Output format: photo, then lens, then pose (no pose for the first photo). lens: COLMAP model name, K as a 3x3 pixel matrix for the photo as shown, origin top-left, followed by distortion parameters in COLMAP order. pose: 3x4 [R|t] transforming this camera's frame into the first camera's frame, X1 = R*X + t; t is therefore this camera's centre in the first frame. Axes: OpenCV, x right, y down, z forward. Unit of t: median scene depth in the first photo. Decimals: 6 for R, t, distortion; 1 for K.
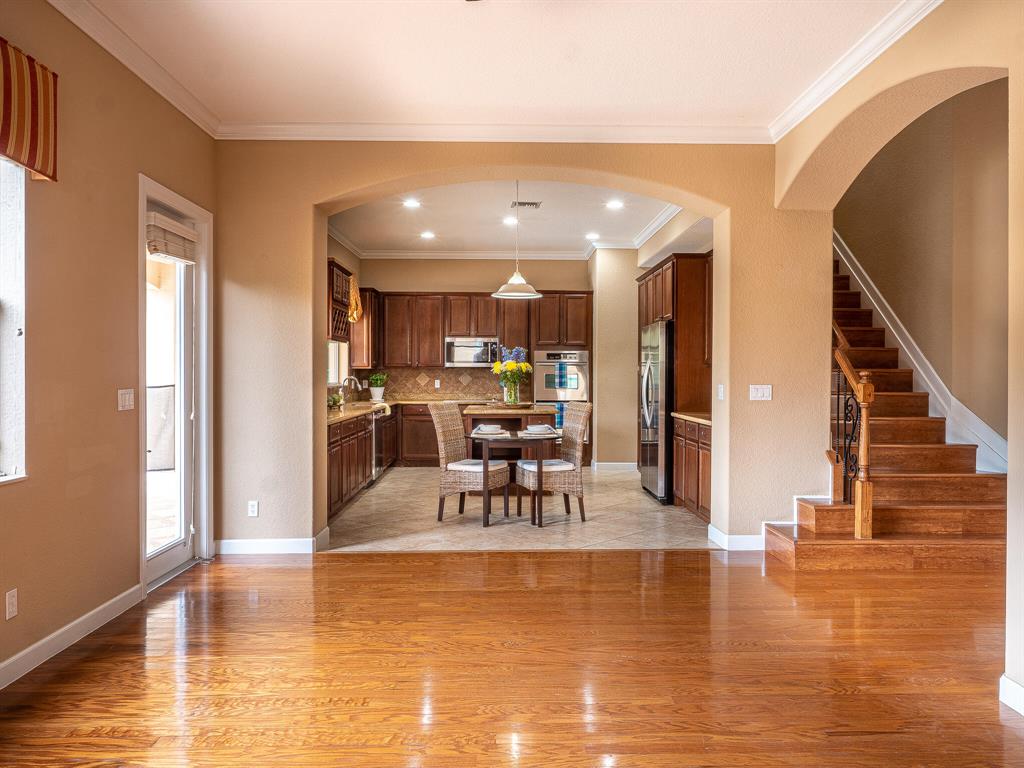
lens RADIAL K [[747.6, 0, 515.2], [0, 747.6, 378.8], [0, 0, 1]] dist [-0.012026, 0.000972]
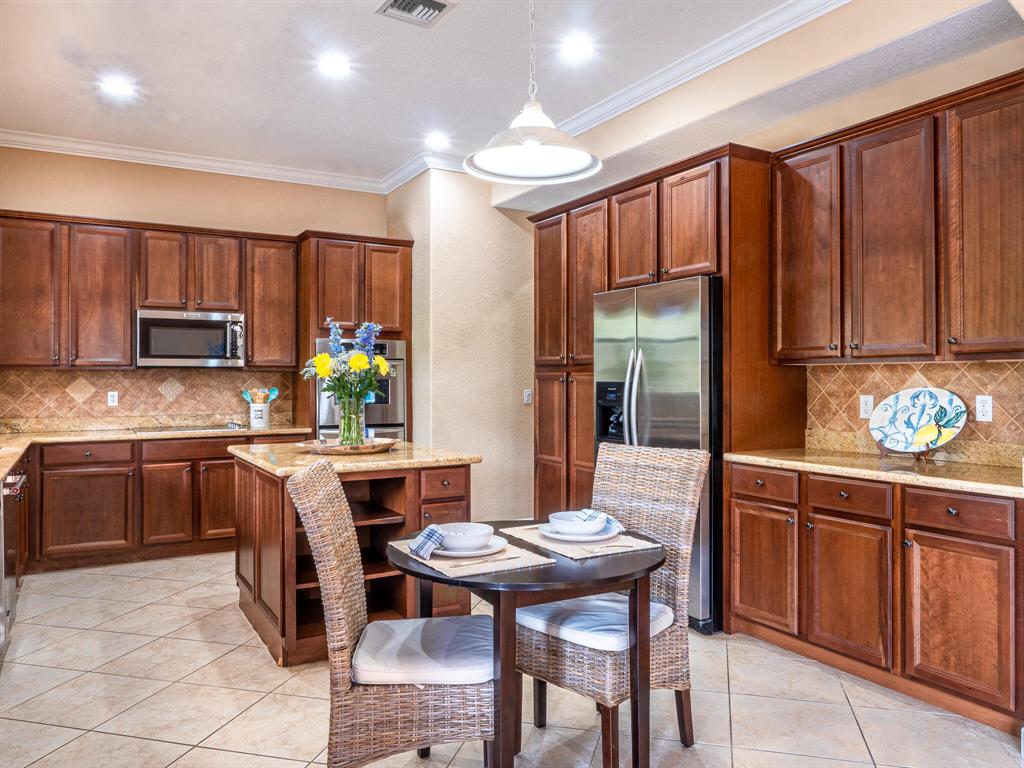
lens RADIAL K [[750.4, 0, 512.6], [0, 750.4, 376.2], [0, 0, 1]] dist [-0.010676, -0.001857]
pose [[0.877557, -0.001965, 0.479469, -0.164508], [0.006467, 0.999949, -0.007738, -0.004792], [-0.479429, 0.009891, 0.877525, 0.613590]]
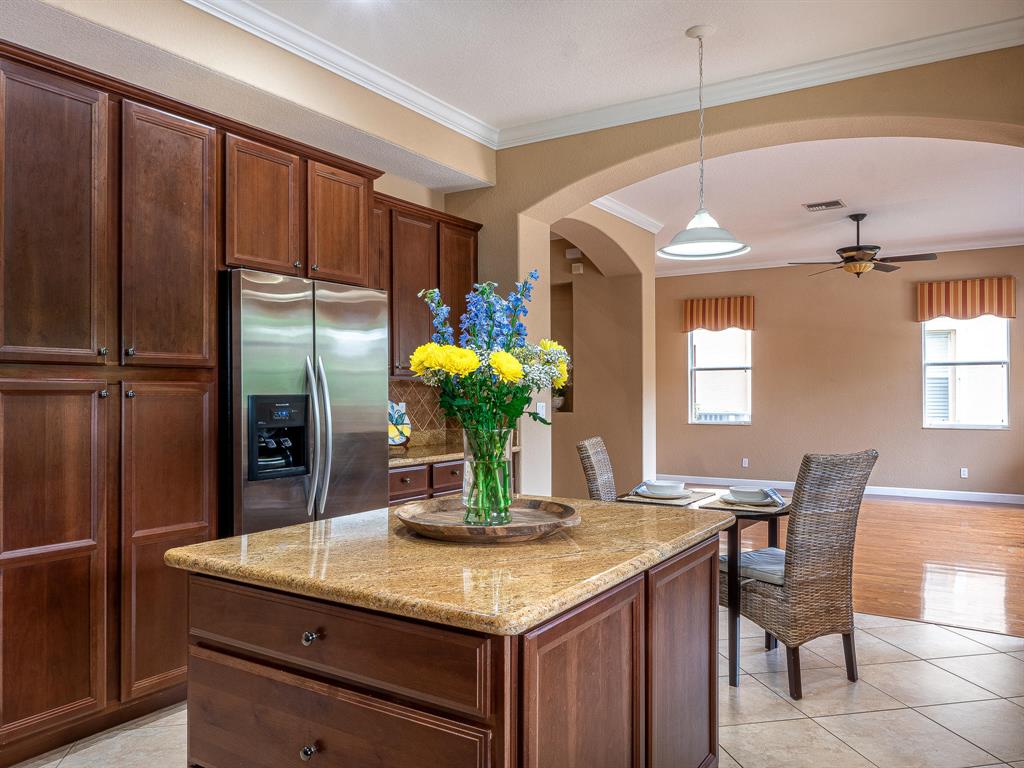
lens RADIAL K [[754.9, 0, 512.0], [0, 754.9, 384.0], [0, 0, 1]] dist [-0.002783, 0.000569]
pose [[-0.828169, 0.004015, 0.560465, -0.176735], [0.002905, 0.999992, -0.002870, -0.009463], [-0.560471, -0.000748, -0.828173, 1.389567]]
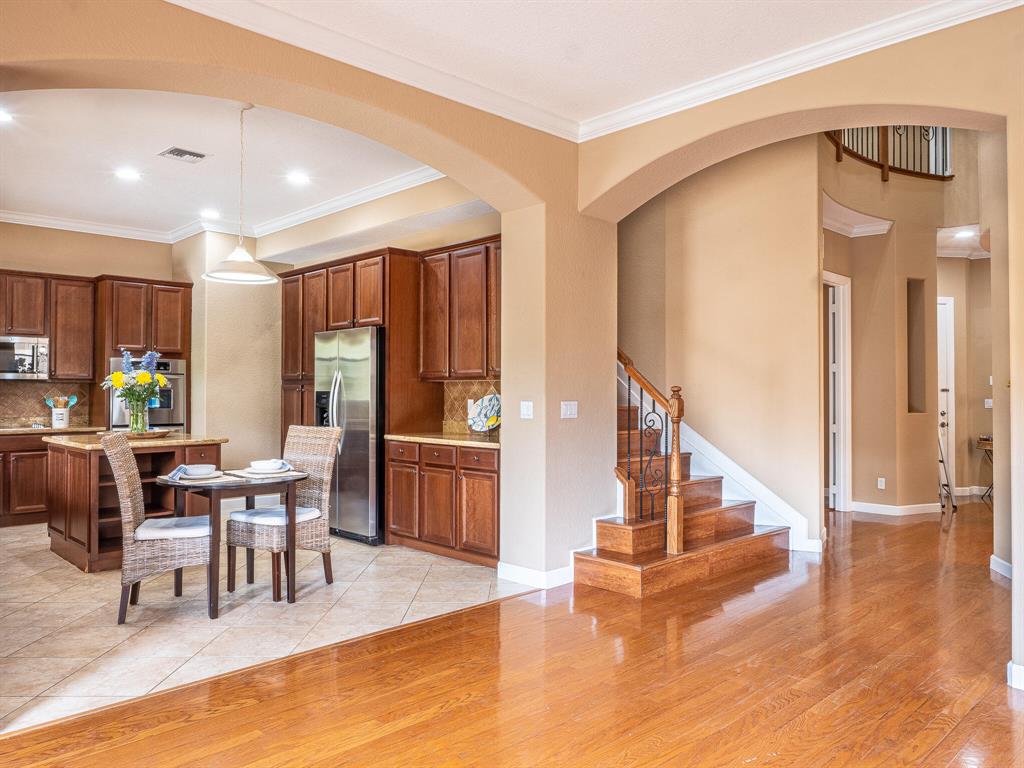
lens RADIAL K [[747.6, 0, 515.2], [0, 747.6, 378.8], [0, 0, 1]] dist [-0.012026, 0.000972]
pose [[0.731778, 0.008384, 0.681492, -0.257786], [0.005275, 0.999825, -0.017964, -0.002200], [-0.681523, 0.016740, 0.731605, 0.278868]]
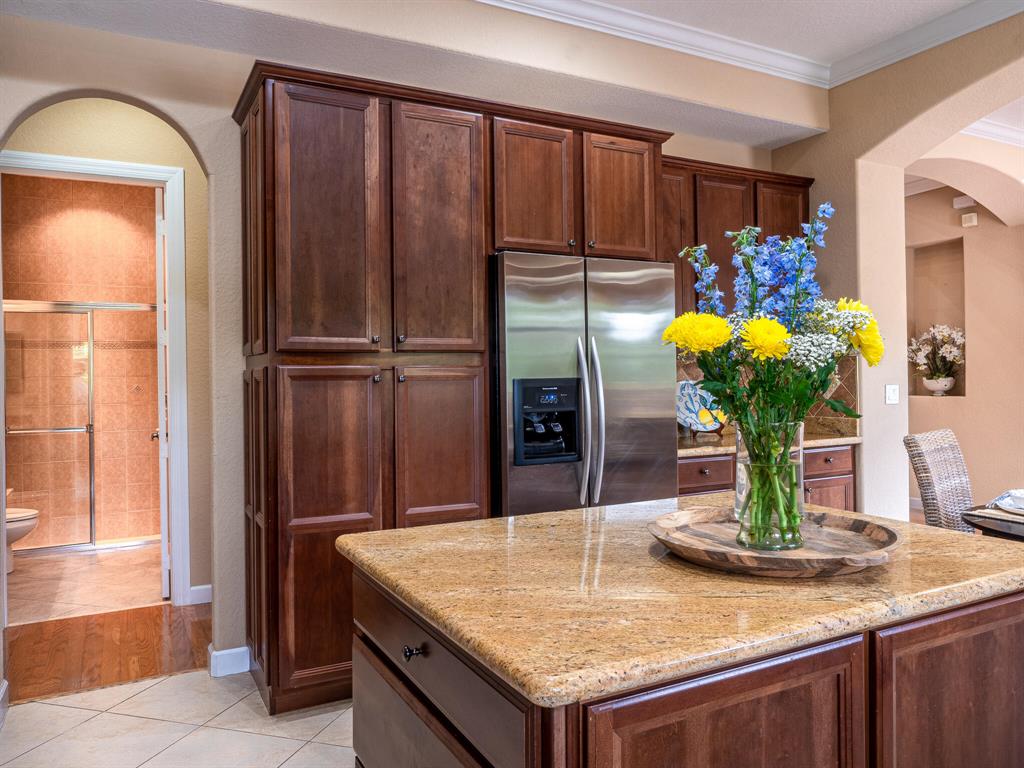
lens RADIAL K [[750.4, 0, 512.6], [0, 750.4, 376.2], [0, 0, 1]] dist [-0.010676, -0.001857]
pose [[-0.448568, 0.002406, 0.893745, -0.188697], [0.015772, 0.999862, 0.005224, -0.008464], [-0.893609, 0.016440, -0.448544, 1.307735]]
